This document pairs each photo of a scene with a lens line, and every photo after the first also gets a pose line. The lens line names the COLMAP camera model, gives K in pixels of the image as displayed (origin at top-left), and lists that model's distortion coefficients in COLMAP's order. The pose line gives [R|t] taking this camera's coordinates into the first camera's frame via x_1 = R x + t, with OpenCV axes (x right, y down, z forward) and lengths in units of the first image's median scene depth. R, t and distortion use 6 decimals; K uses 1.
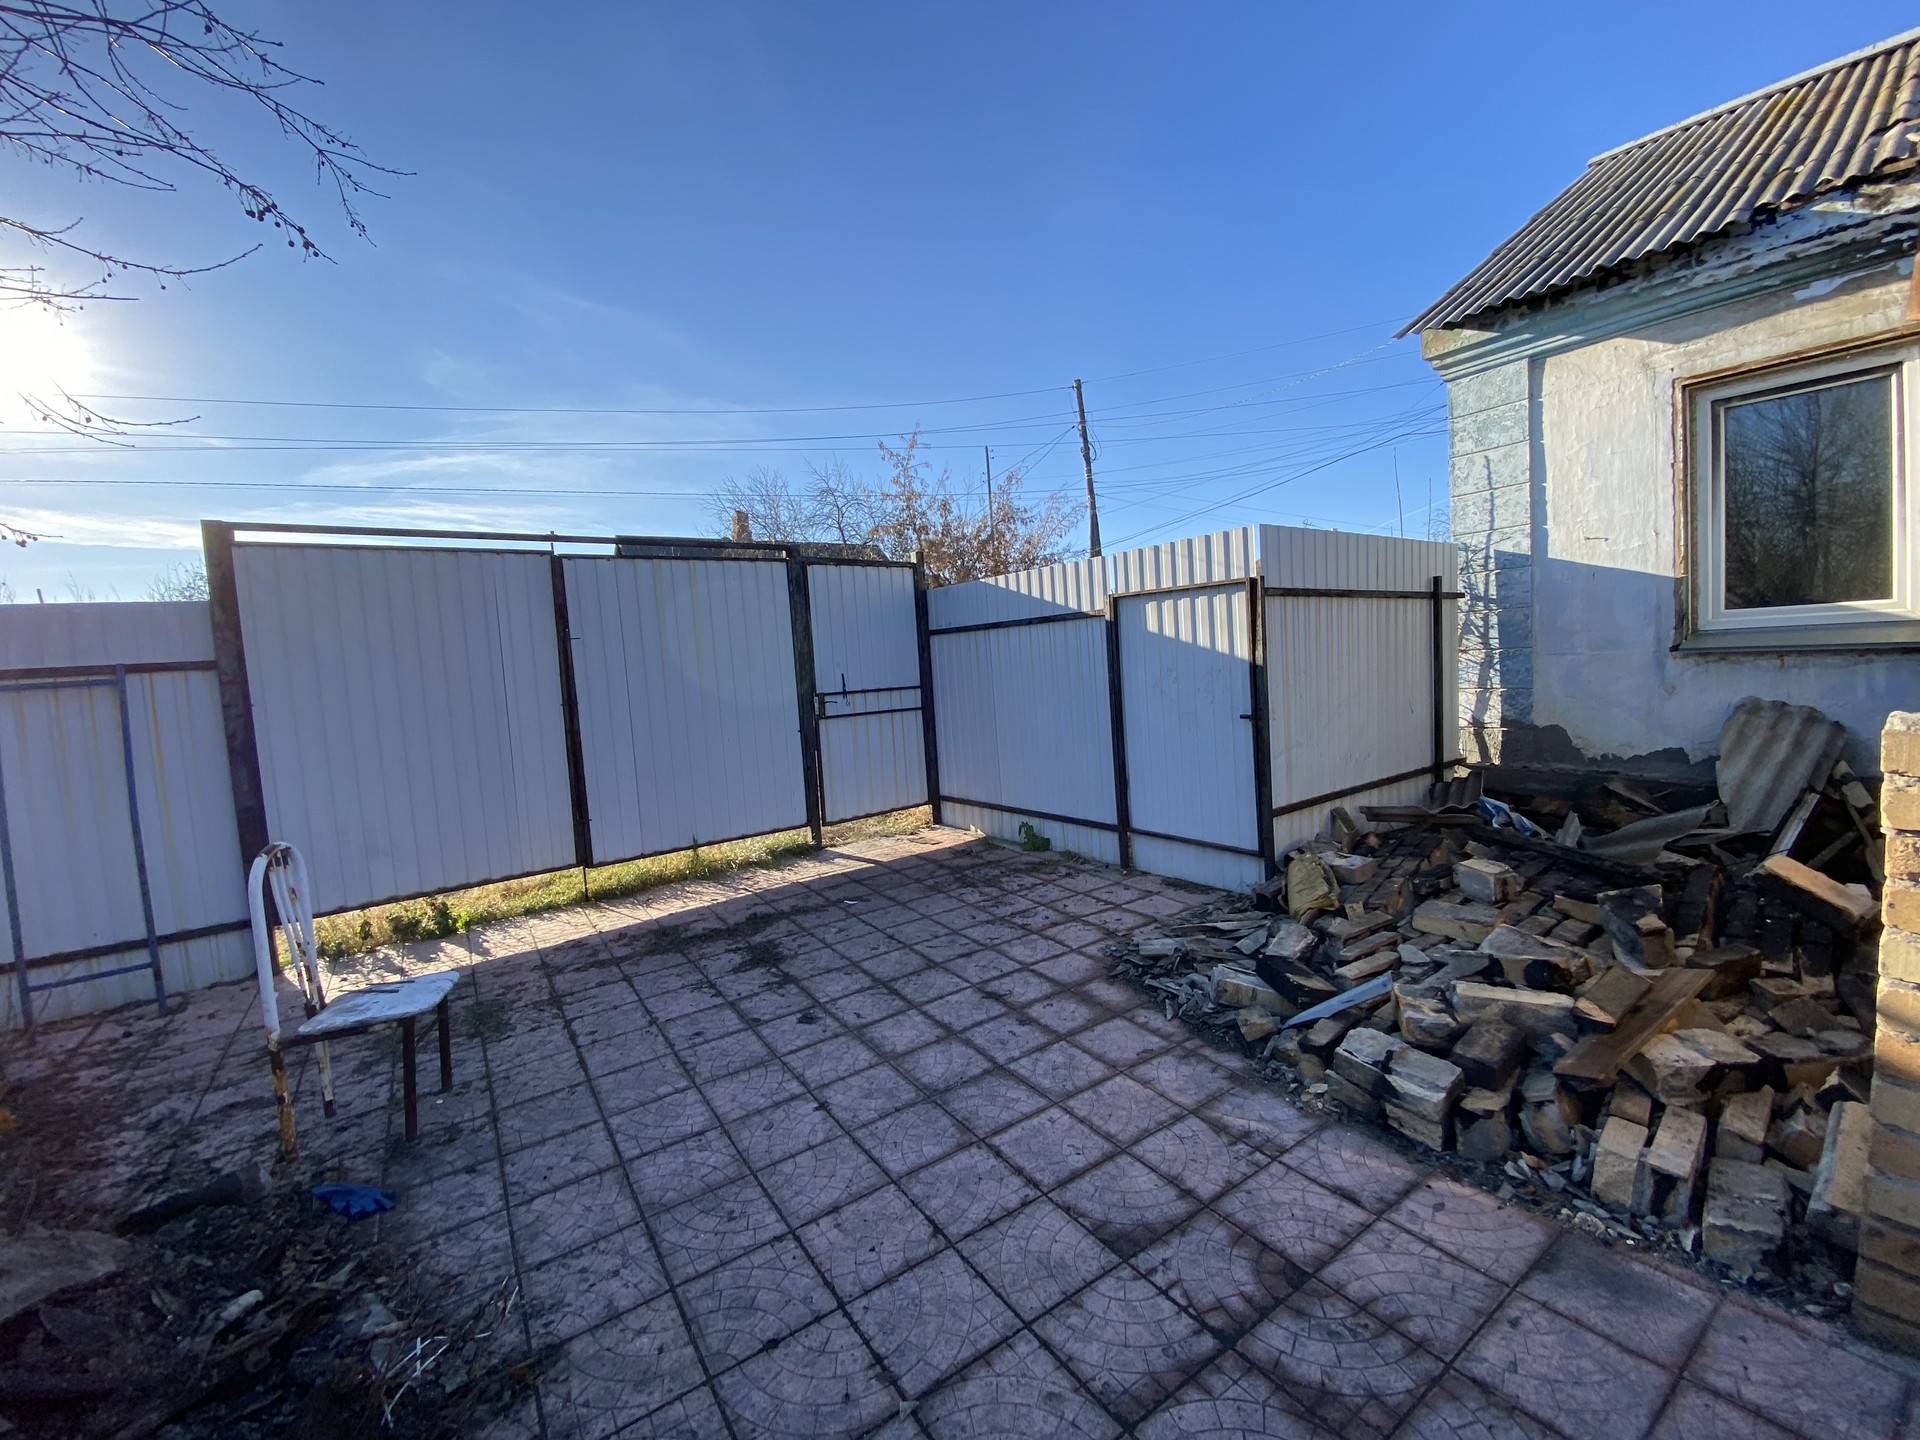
lens RADIAL K [[761.4, 0, 960.0], [0, 761.4, 720.0], [0, 0, 1]] dist [-0.000505, -0.010619]
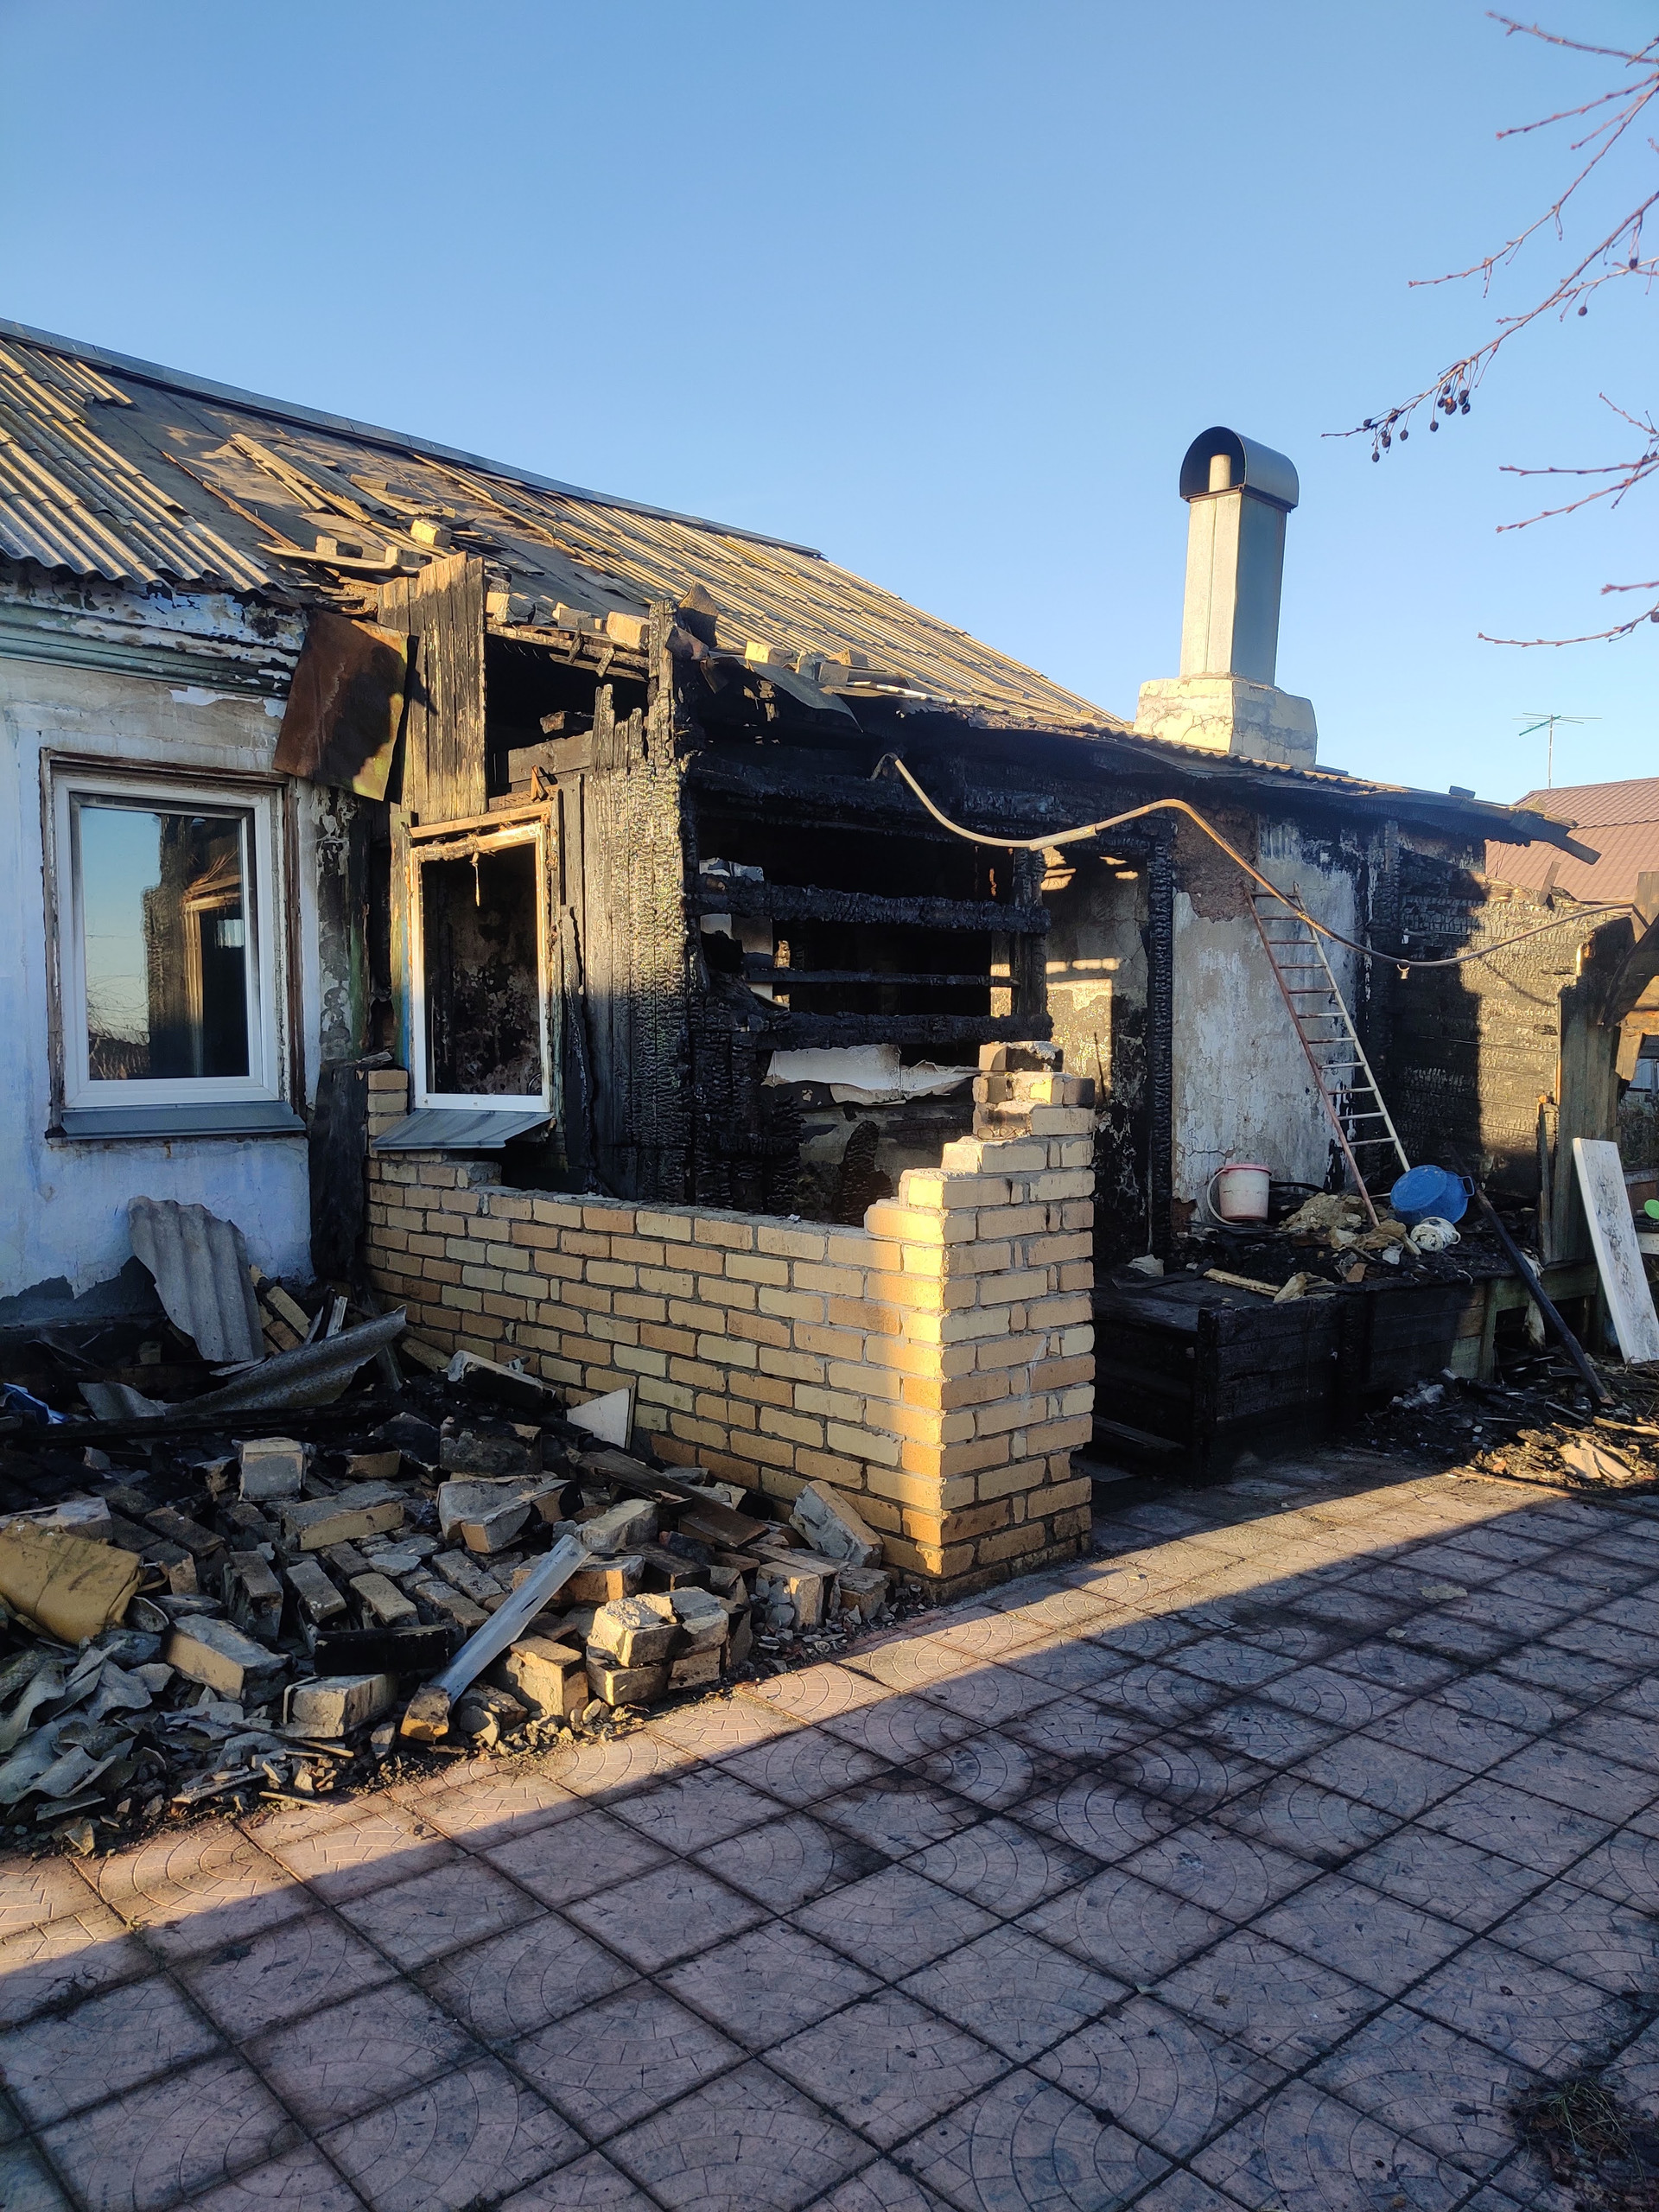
lens RADIAL K [[1622.1, 0, 829.5], [0, 1622.1, 1106.0], [0, 0, 1]] dist [0.044632, 0.000177]
pose [[-0.116153, 0.019688, 0.993036, -0.791387], [0.094860, 0.995453, -0.008640, -0.050935], [-0.988691, 0.093196, -0.117492, 0.608128]]
